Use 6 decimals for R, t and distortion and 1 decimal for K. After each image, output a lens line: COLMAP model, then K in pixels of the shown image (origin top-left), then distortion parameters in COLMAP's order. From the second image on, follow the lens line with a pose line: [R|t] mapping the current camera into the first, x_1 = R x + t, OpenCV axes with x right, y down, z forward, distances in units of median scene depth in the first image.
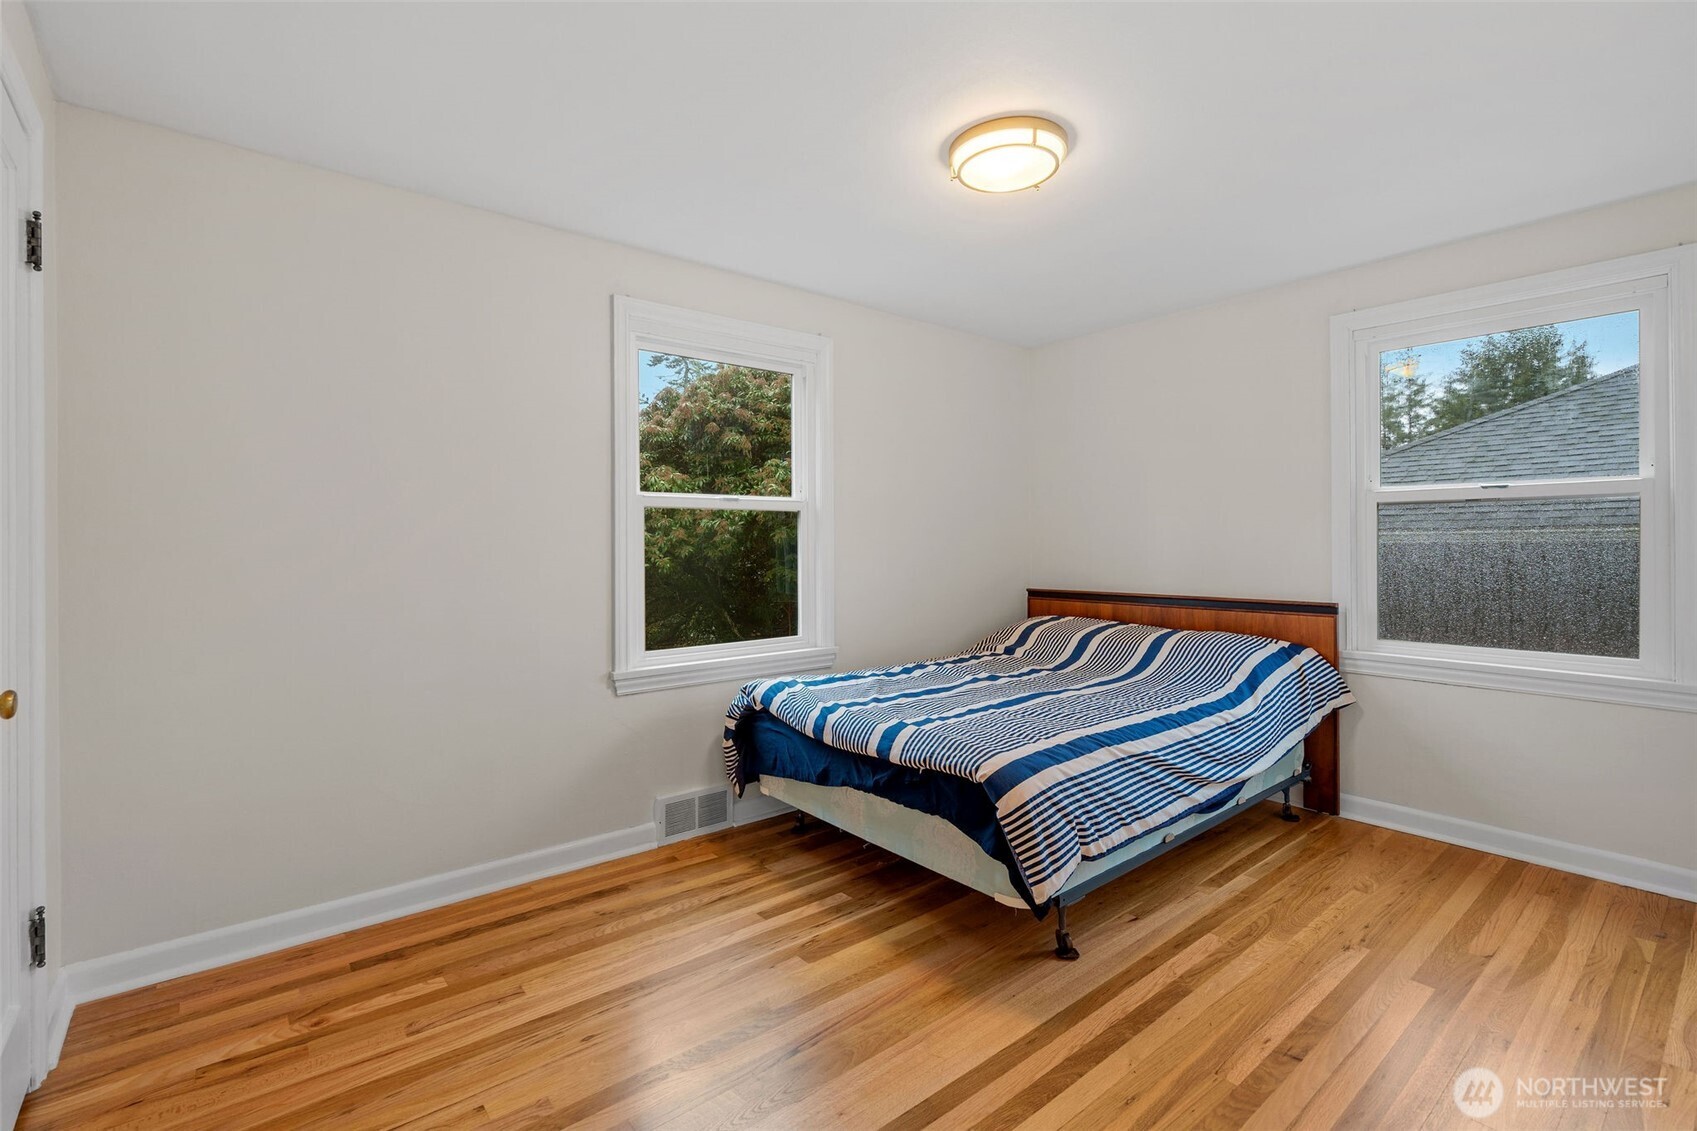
lens RADIAL K [[765.4, 0, 840.0], [0, 765.4, 553.2], [0, 0, 1]] dist [-0.003229, -0.000358]
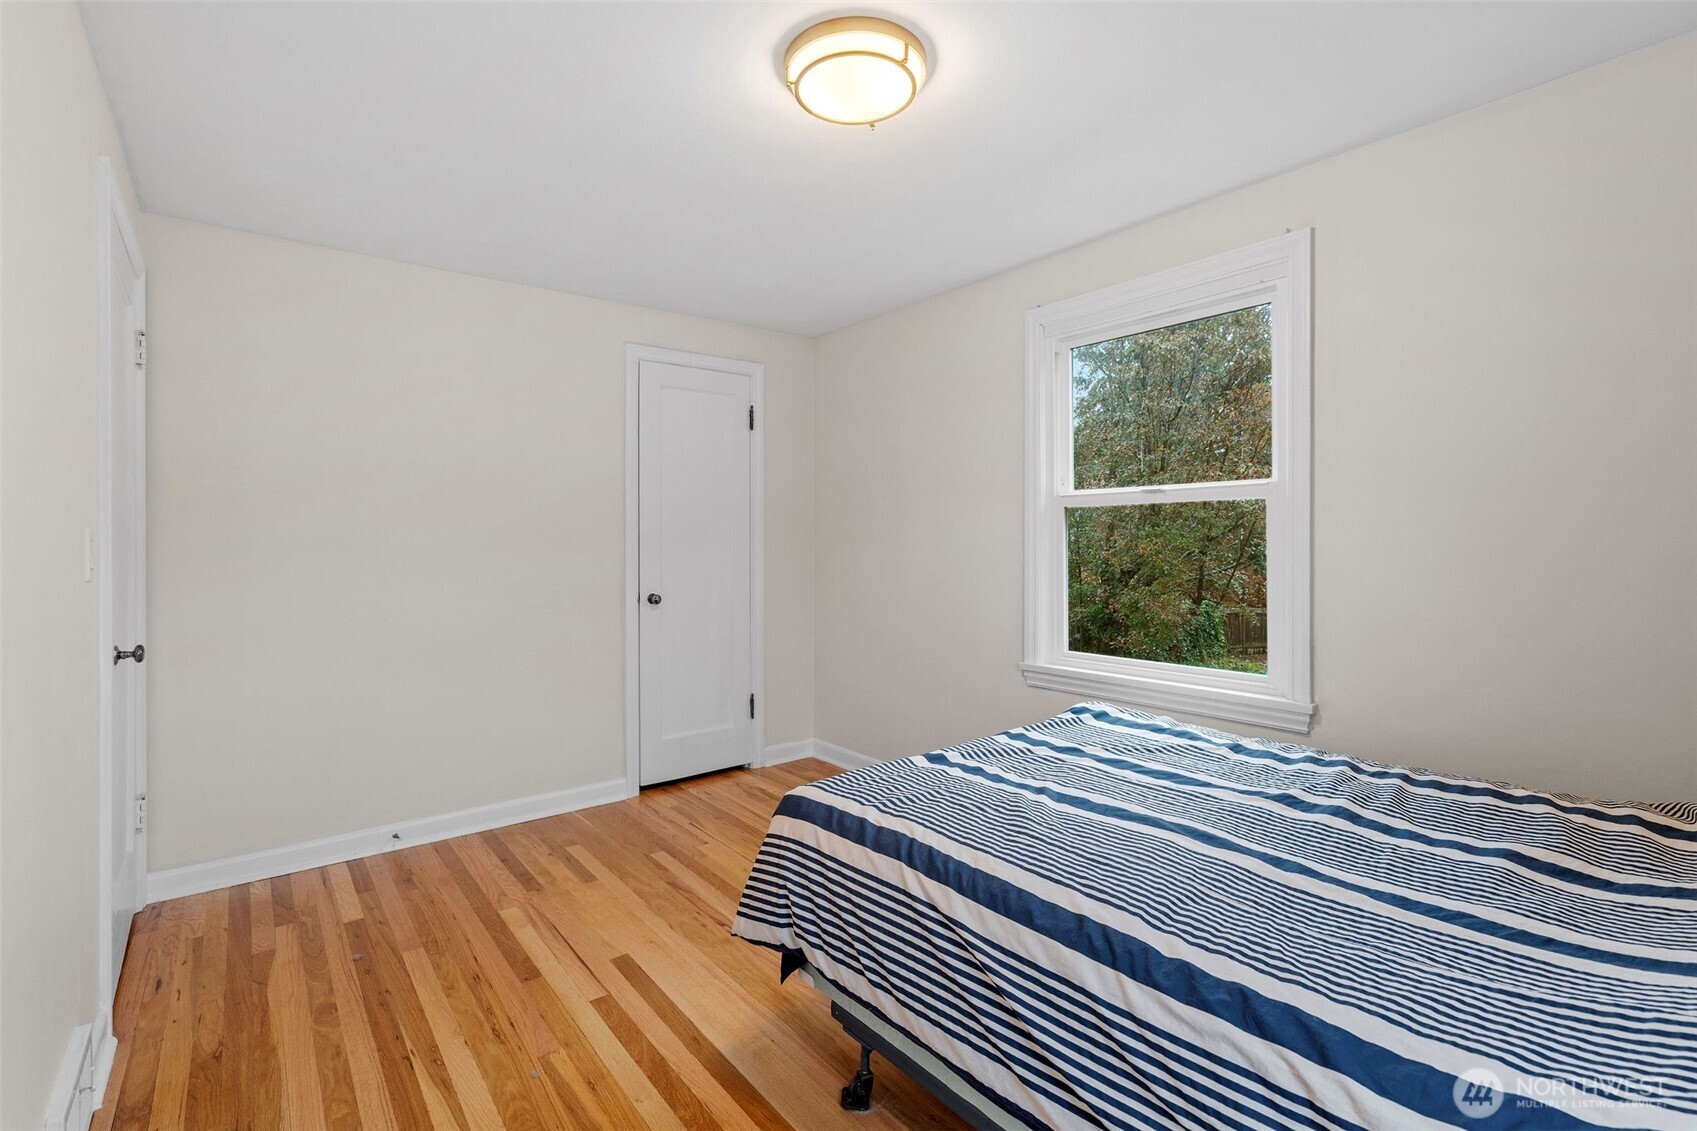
lens RADIAL K [[765.4, 0, 840.0], [0, 765.4, 553.2], [0, 0, 1]] dist [-0.003229, -0.000358]
pose [[-0.020044, 0.014843, -0.999689, 0.987535], [-0.010347, 0.999833, 0.015053, -0.015314], [0.999746, 0.010646, -0.019887, 0.954709]]
